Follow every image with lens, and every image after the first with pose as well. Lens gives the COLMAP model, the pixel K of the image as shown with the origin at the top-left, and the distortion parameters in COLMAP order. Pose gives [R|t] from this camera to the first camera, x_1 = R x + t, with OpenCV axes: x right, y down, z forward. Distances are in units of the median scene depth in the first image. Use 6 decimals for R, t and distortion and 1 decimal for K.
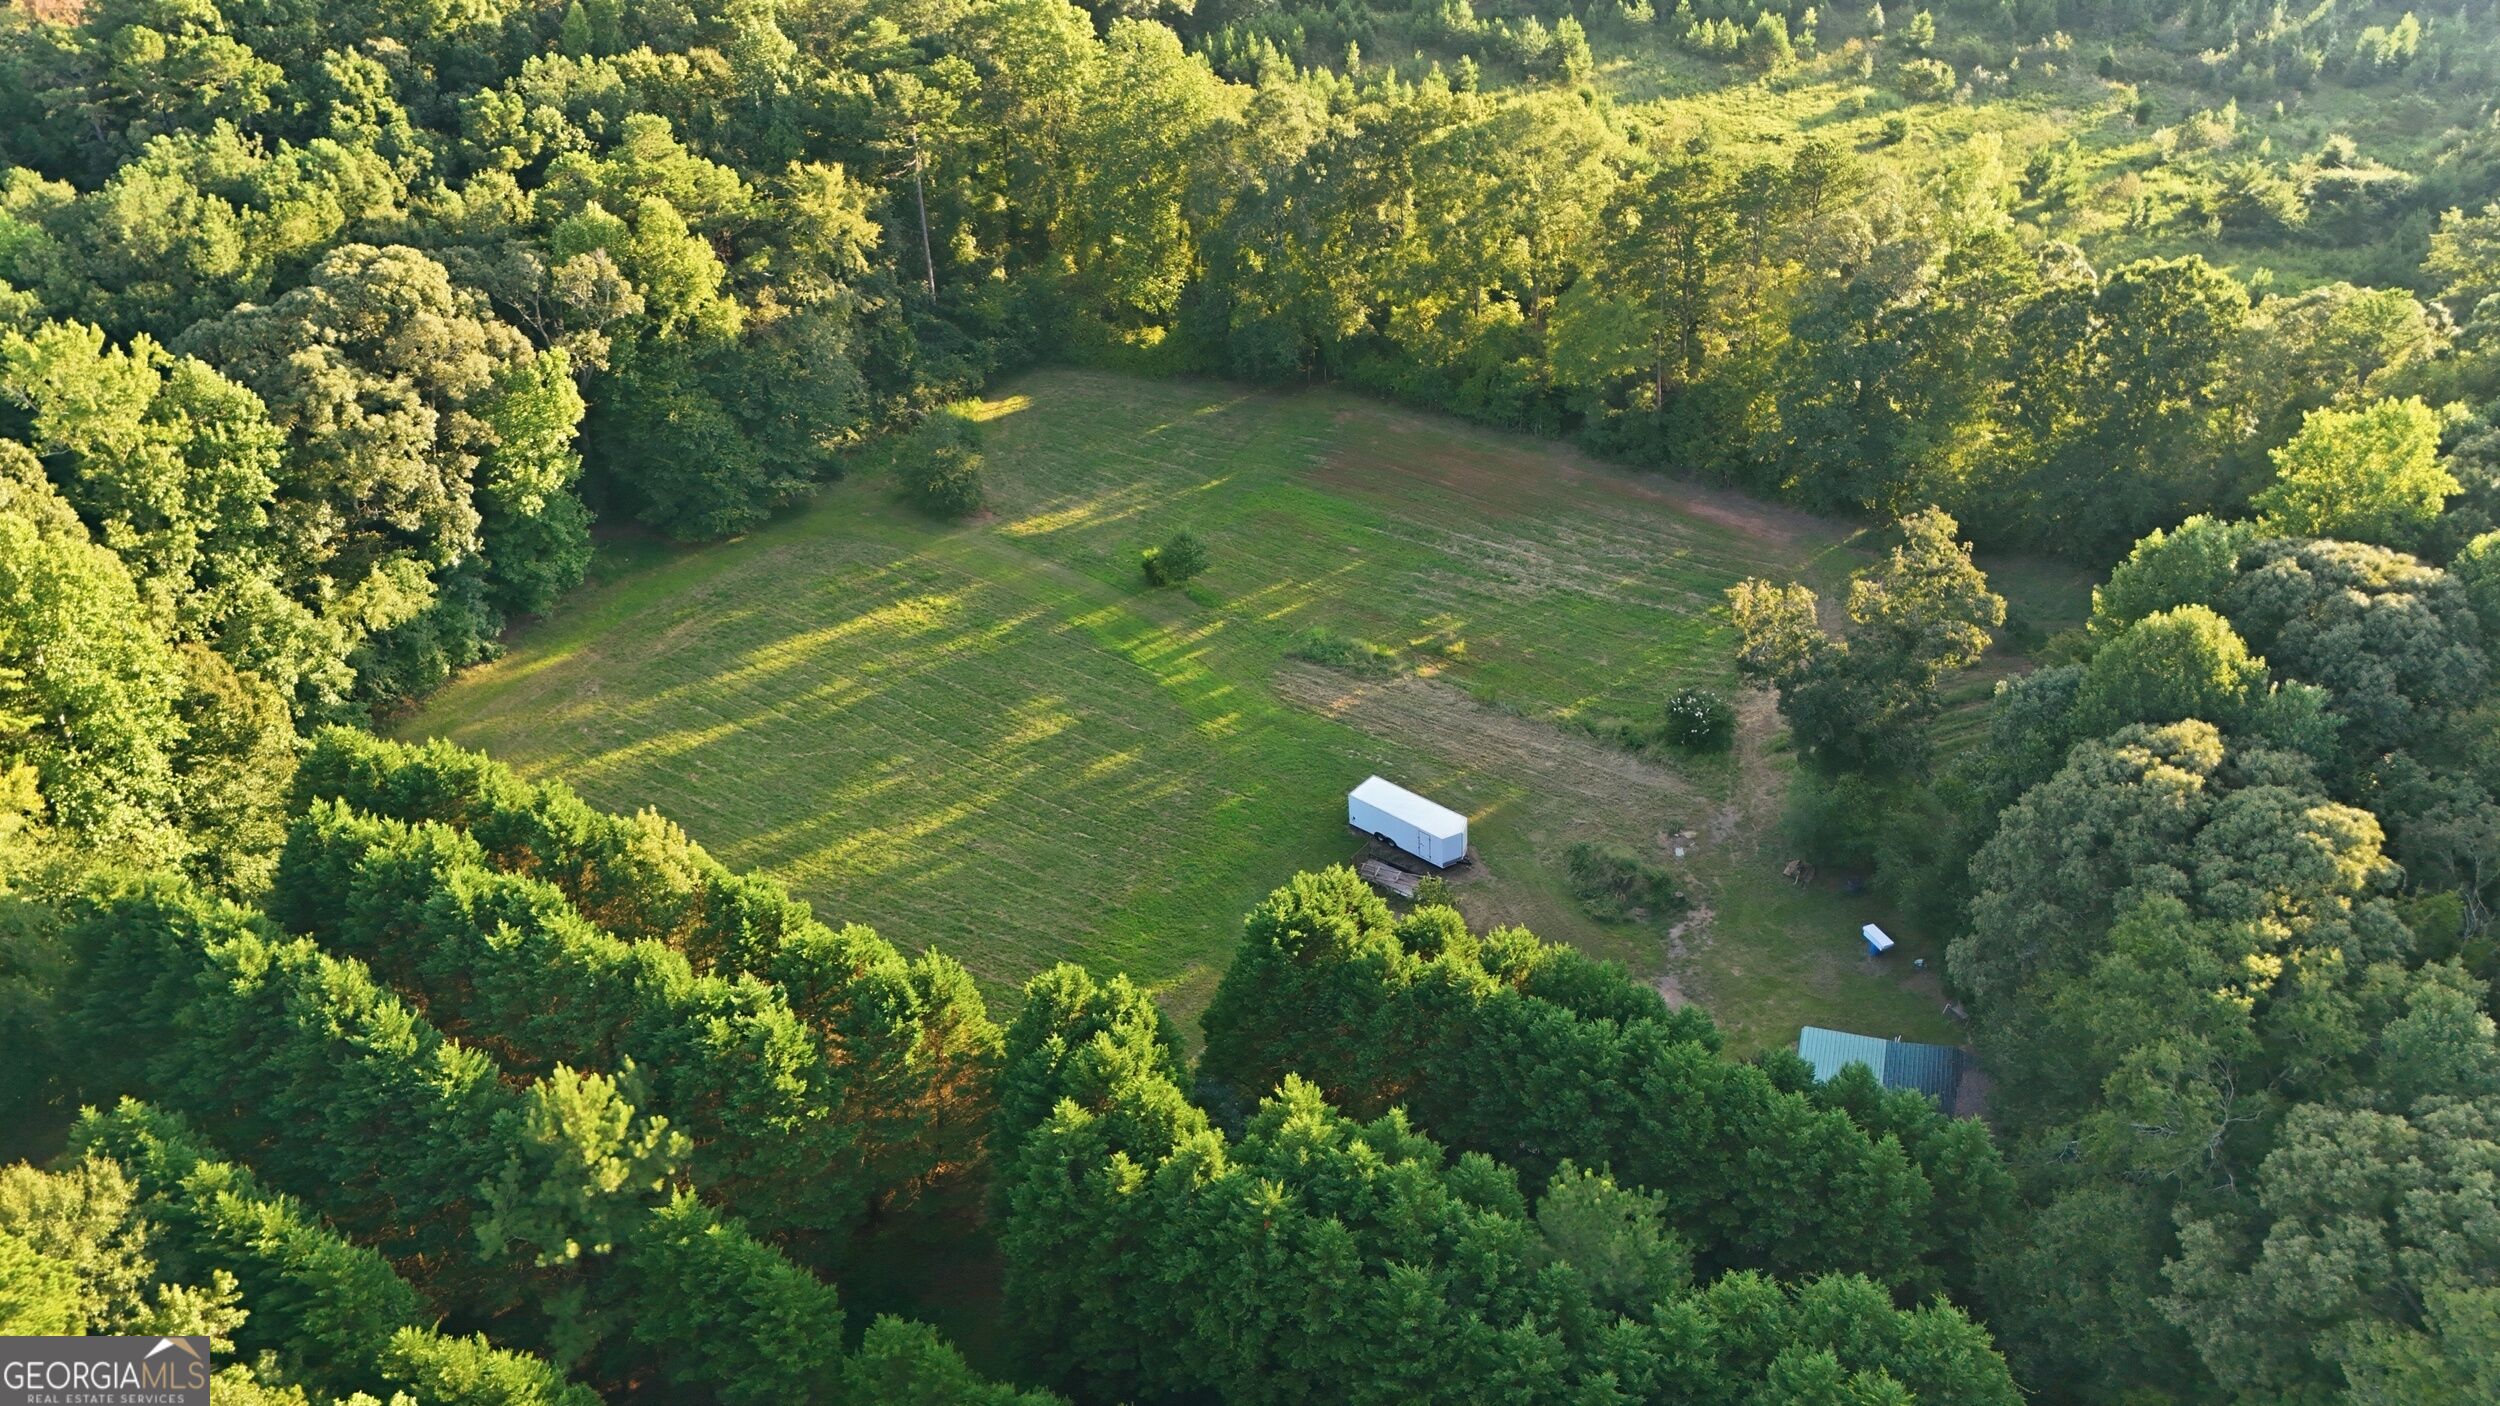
lens RADIAL K [[1721.2, 0, 1250.0], [0, 1721.2, 703.0], [0, 0, 1]] dist [0.070147, -0.047345]
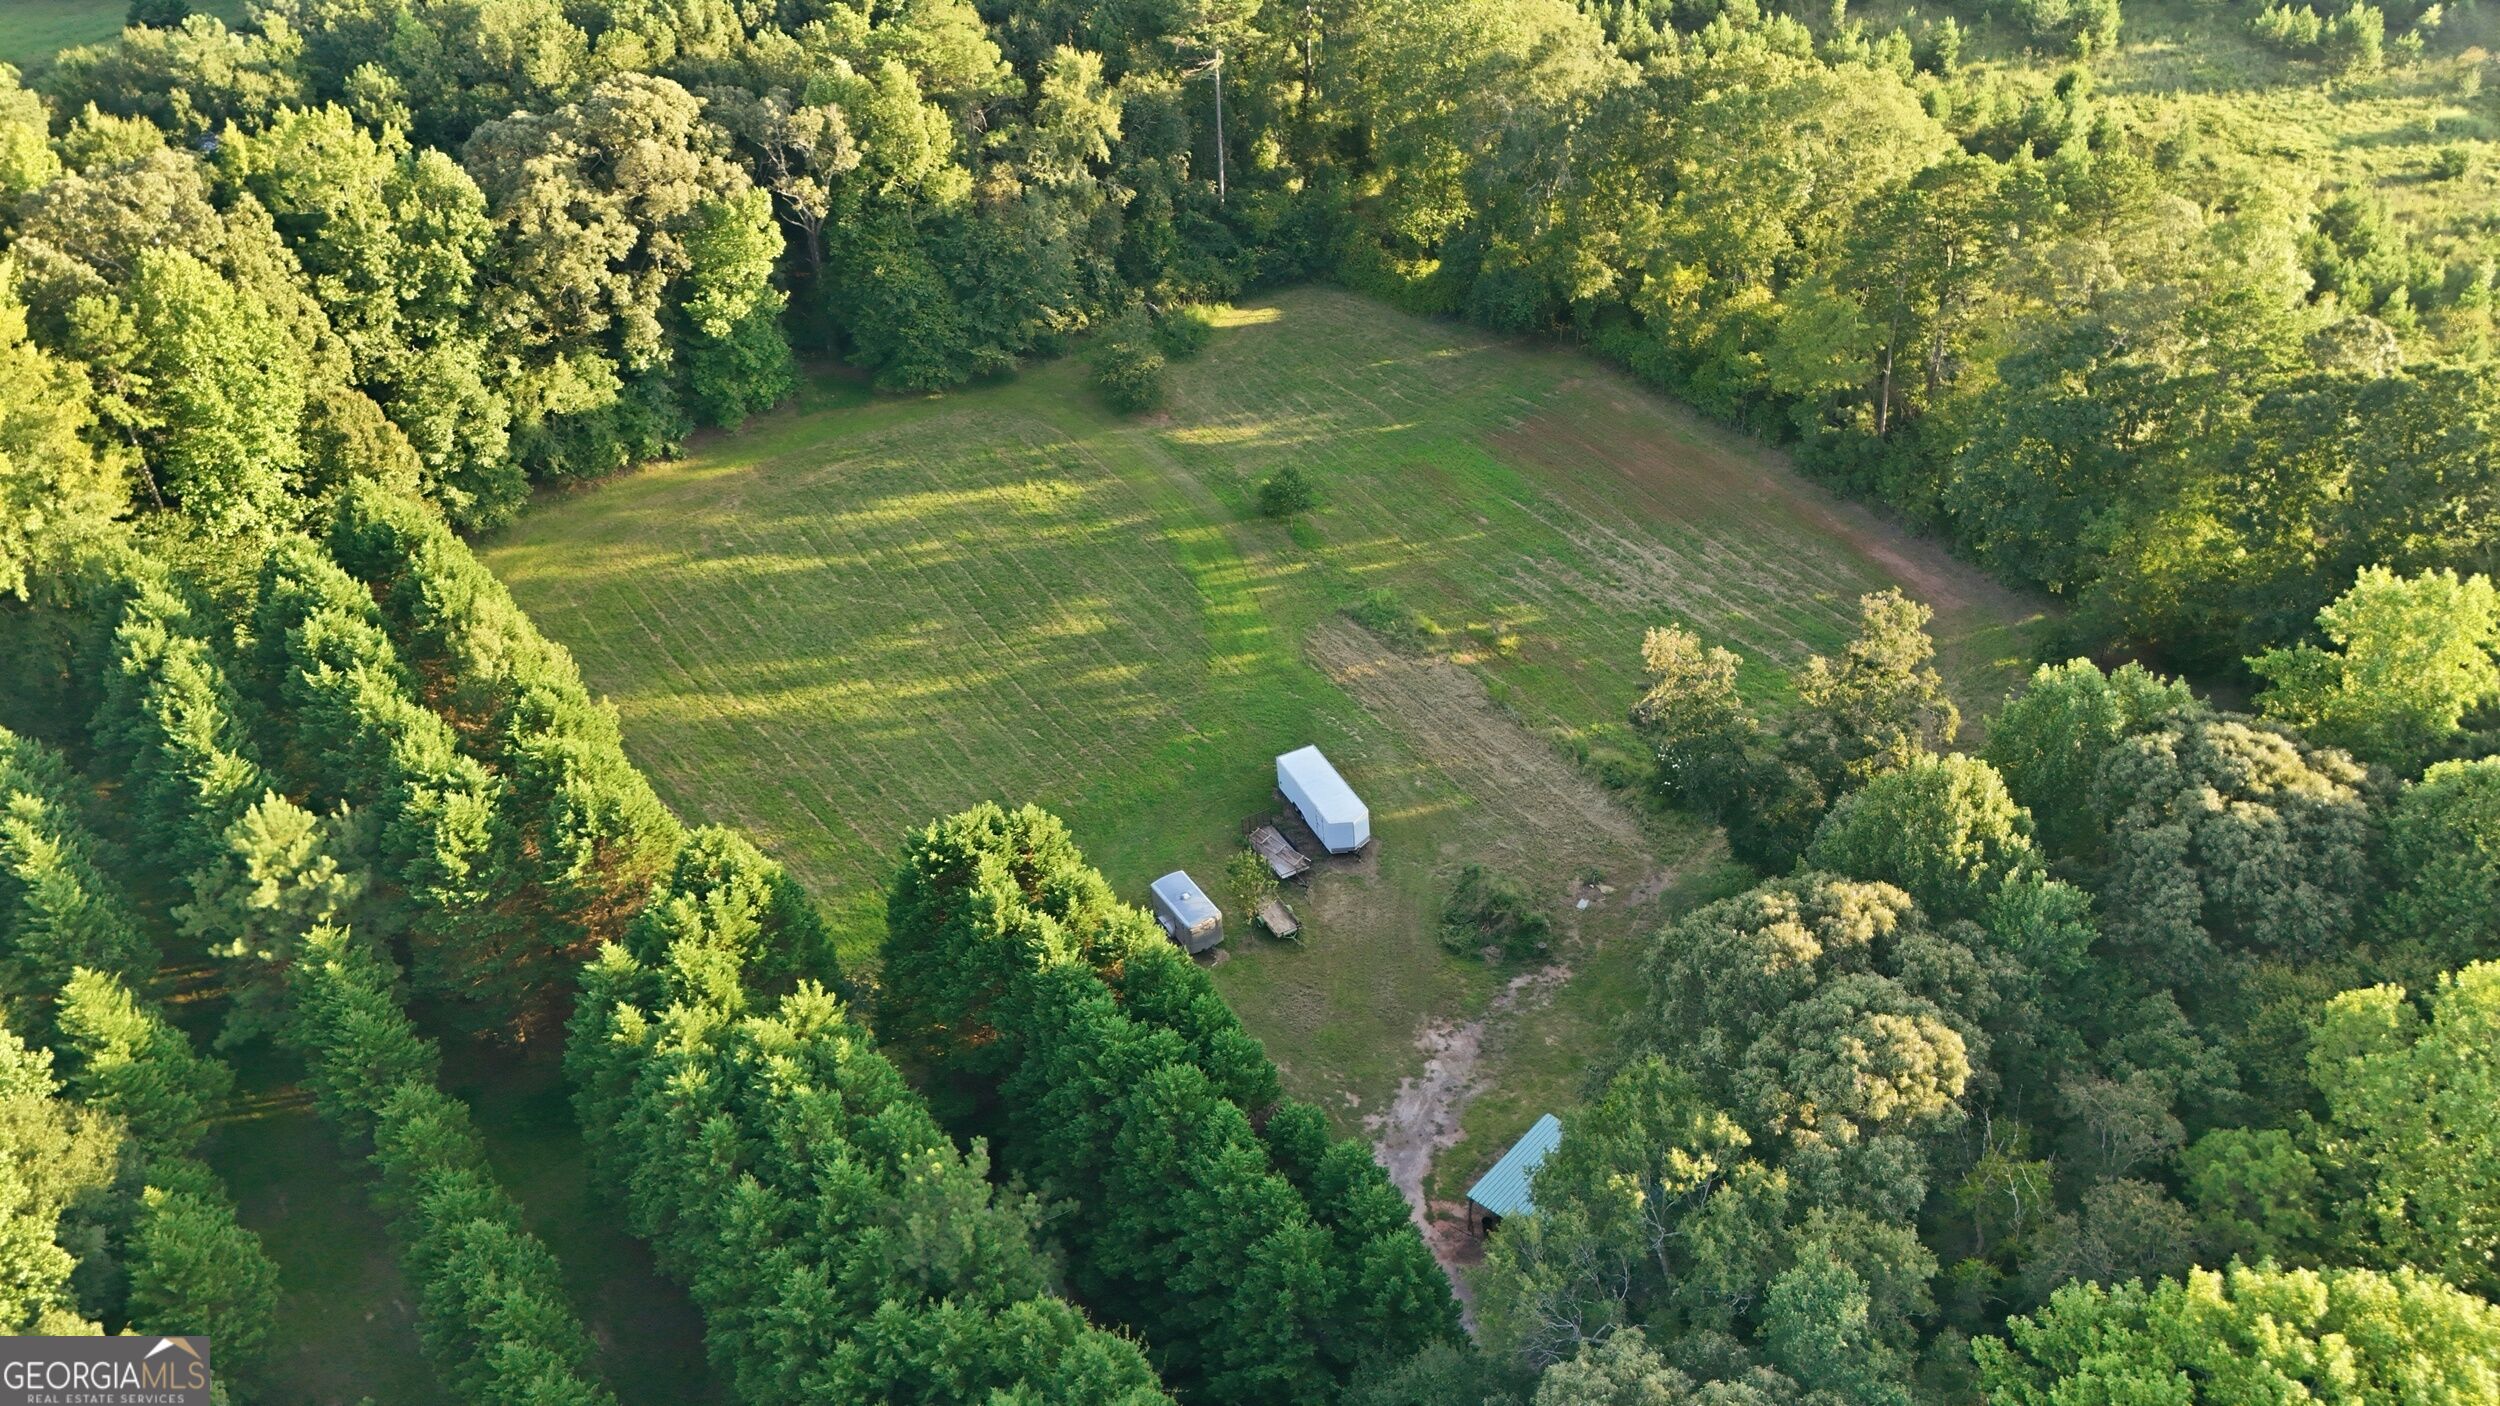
lens RADIAL K [[1716.9, 0, 1250.0], [0, 1716.9, 703.0], [0, 0, 1]] dist [0.062820, -0.048526]
pose [[0.920067, 0.233188, -0.314801, 0.292051], [-0.219033, 0.972420, 0.080151, -0.043472], [0.324809, -0.004792, 0.945768, 0.069762]]
